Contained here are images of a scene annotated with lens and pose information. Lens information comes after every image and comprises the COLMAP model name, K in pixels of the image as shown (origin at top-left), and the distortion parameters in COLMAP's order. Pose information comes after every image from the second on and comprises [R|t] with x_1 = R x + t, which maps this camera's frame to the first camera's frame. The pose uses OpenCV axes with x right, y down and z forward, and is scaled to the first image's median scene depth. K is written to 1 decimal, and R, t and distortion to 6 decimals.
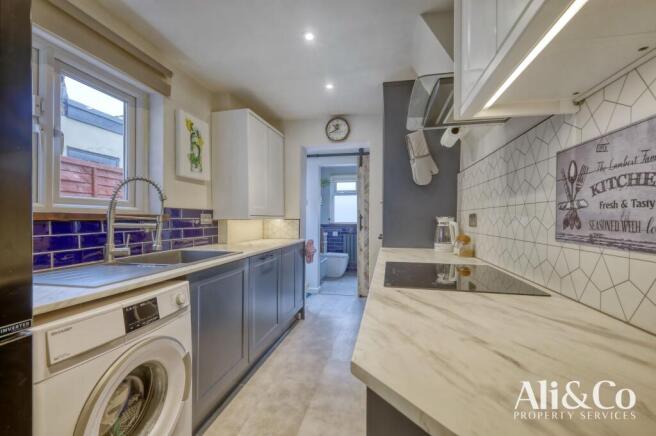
lens RADIAL K [[287.4, 0, 327.0], [0, 287.4, 217.3], [0, 0, 1]] dist [0.021399, -0.001446]
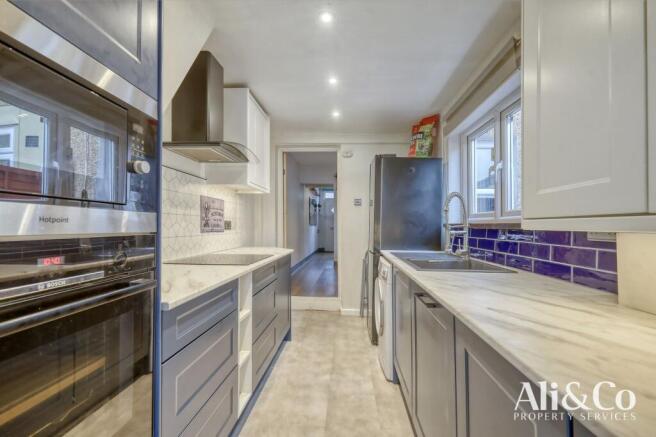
lens RADIAL K [[287.4, 0, 328.6], [0, 287.4, 222.5], [0, 0, 1]] dist [0.021399, -0.001446]
pose [[-0.988548, -0.008709, -0.150656, 0.109572], [-0.006265, 0.999841, -0.016689, 0.024831], [0.150777, -0.015554, -0.988445, 3.057169]]
